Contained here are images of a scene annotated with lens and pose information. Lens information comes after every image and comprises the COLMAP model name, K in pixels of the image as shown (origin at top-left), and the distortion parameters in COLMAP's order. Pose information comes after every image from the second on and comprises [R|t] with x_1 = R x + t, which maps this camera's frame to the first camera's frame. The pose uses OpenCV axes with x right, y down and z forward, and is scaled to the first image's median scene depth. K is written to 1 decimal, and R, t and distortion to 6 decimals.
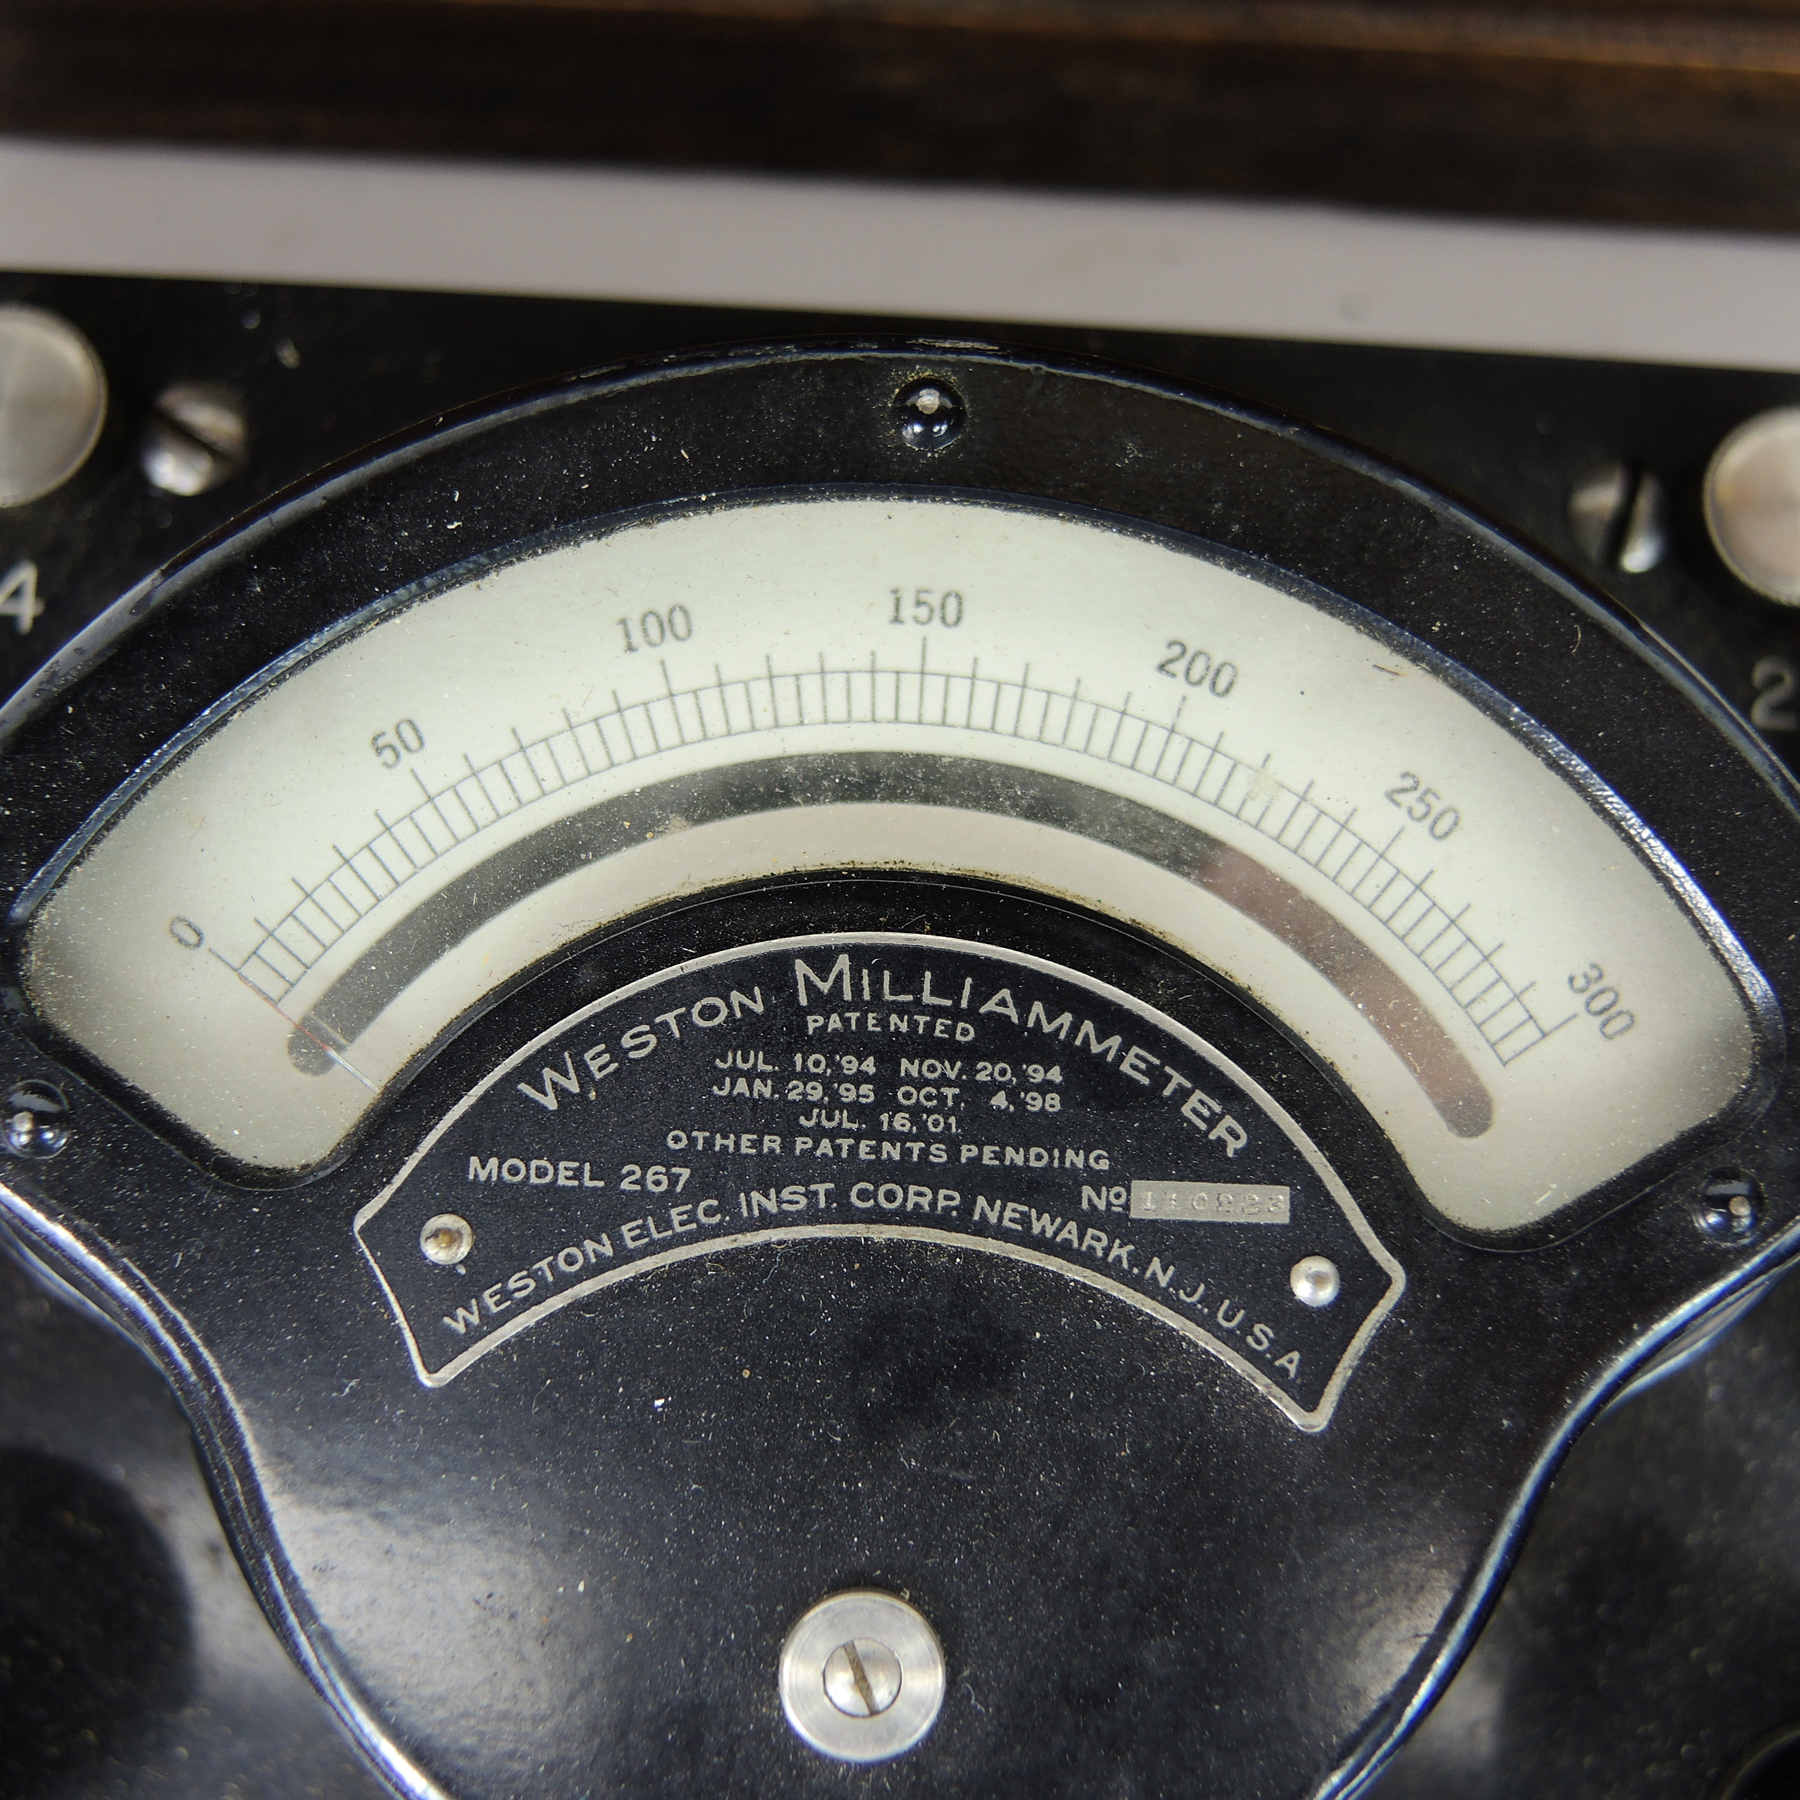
lens RADIAL K [[2004.0, 0, 900.0], [0, 2004.0, 895.6], [0, 0, 1]] dist [-0.027300, 0.000000]
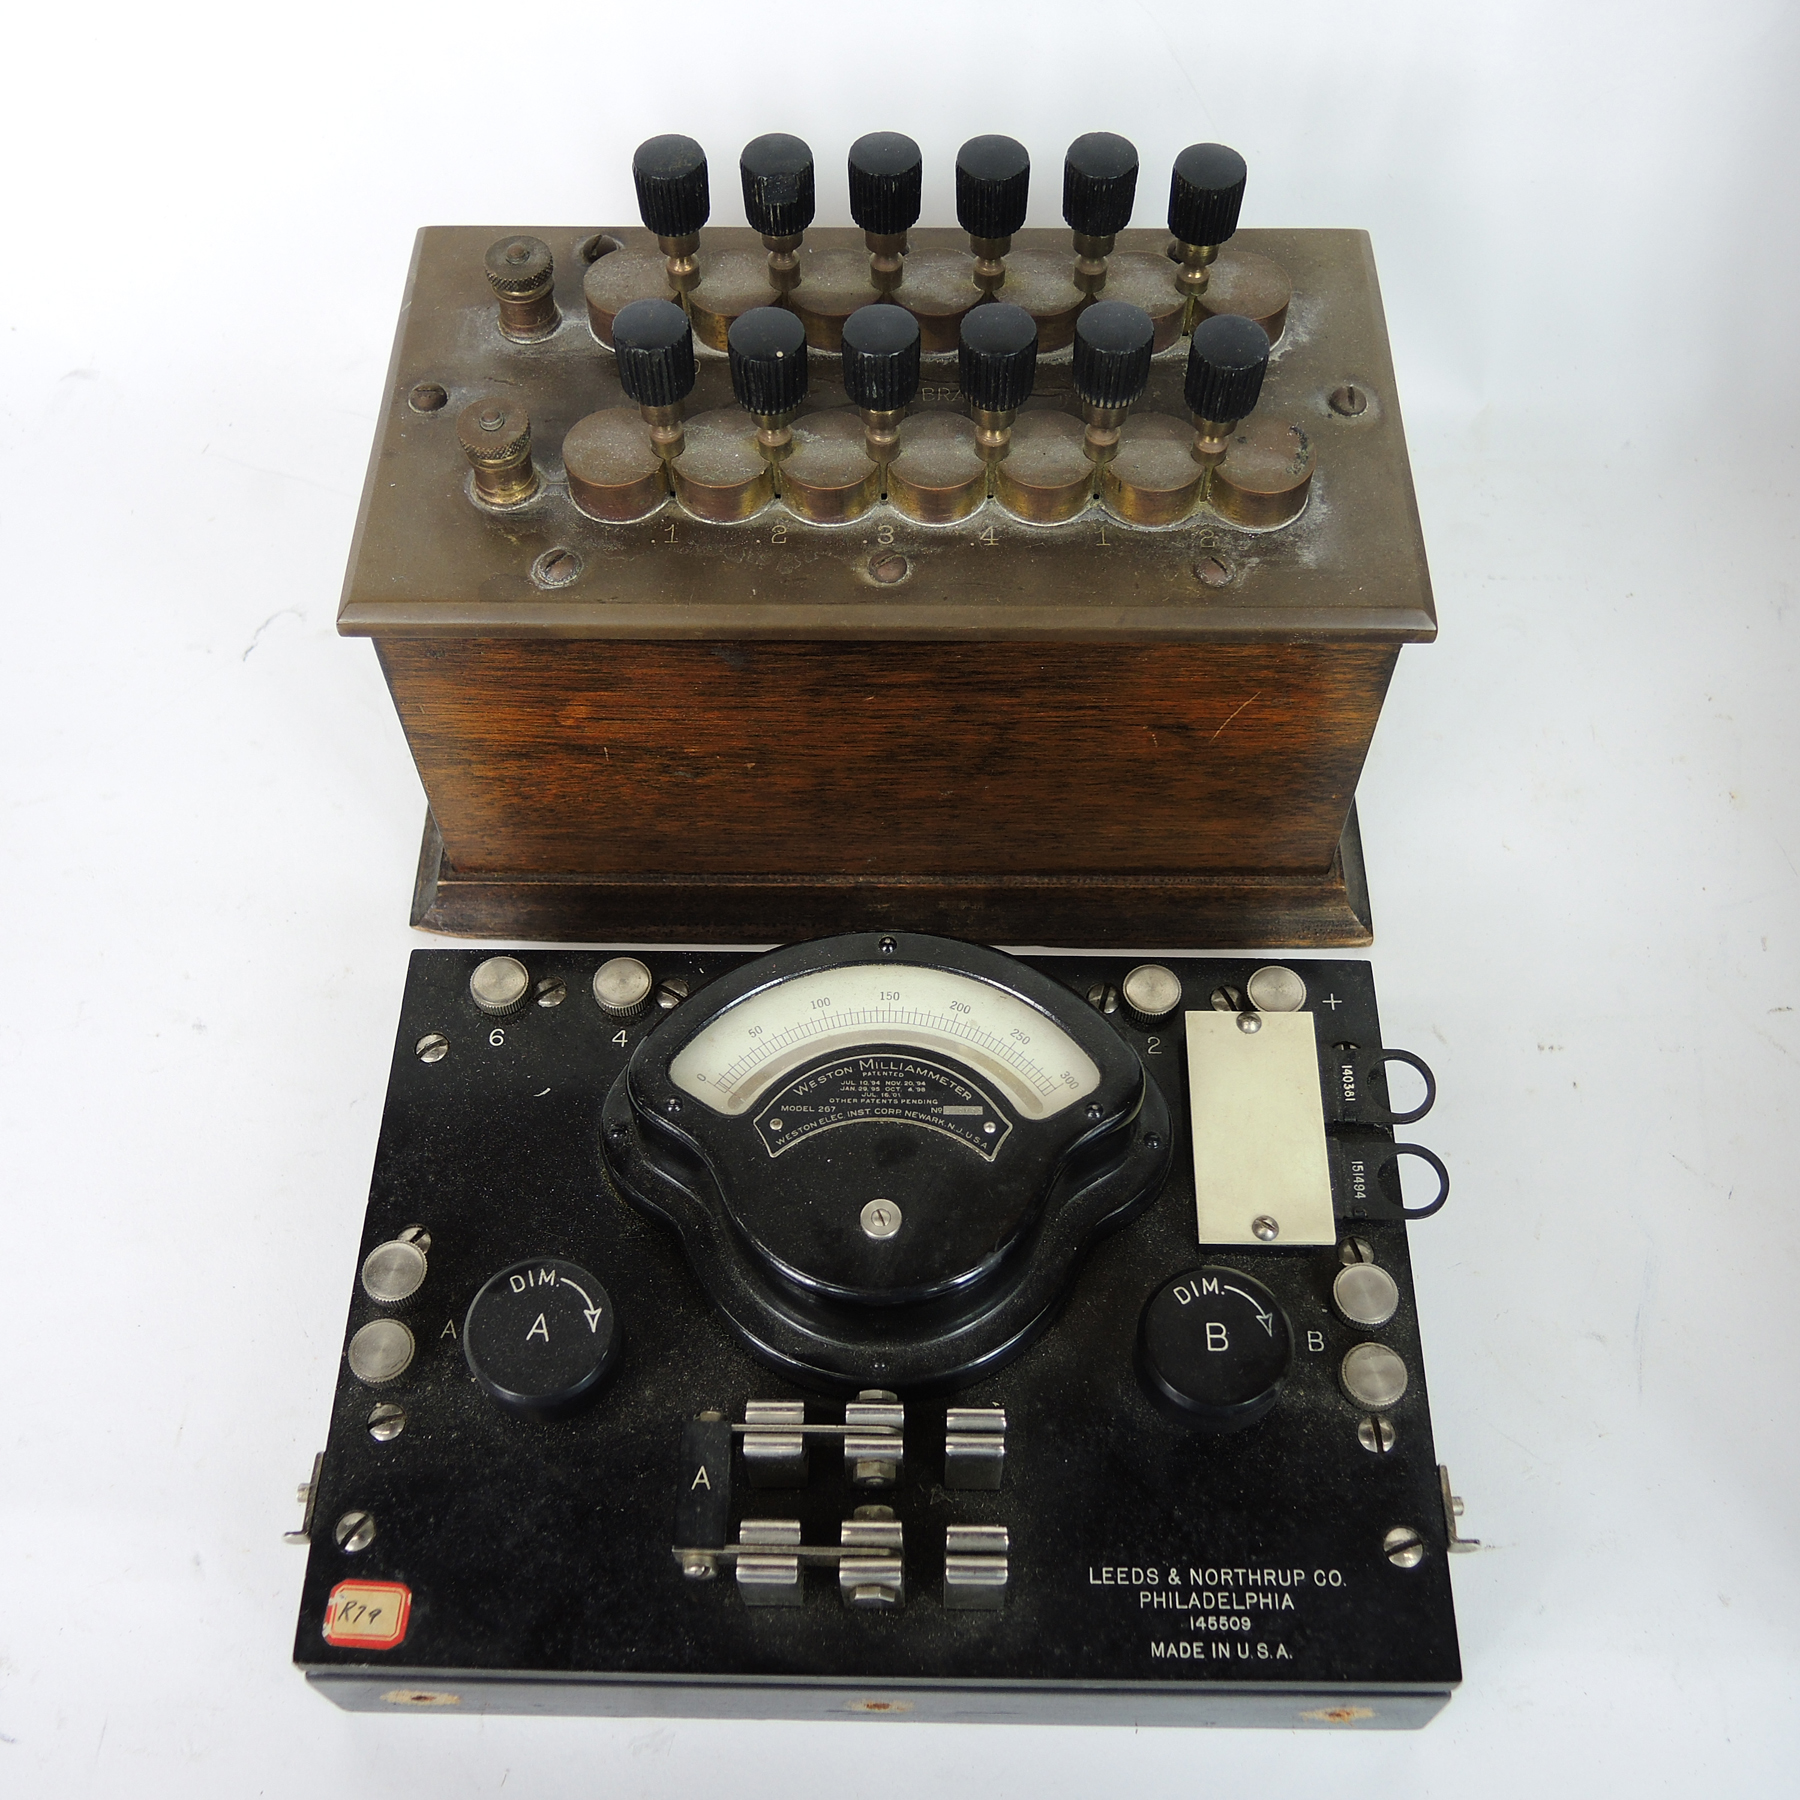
lens RADIAL K [[2004.0, 0, 899.8], [0, 2004.0, 900.9], [0, 0, 1]] dist [-0.027300, 0.000000]
pose [[0.999149, -0.041251, -0.000005, 0.044275], [0.036543, 0.885184, -0.463804, 1.663280], [0.019137, 0.463409, 0.885938, -2.814034]]
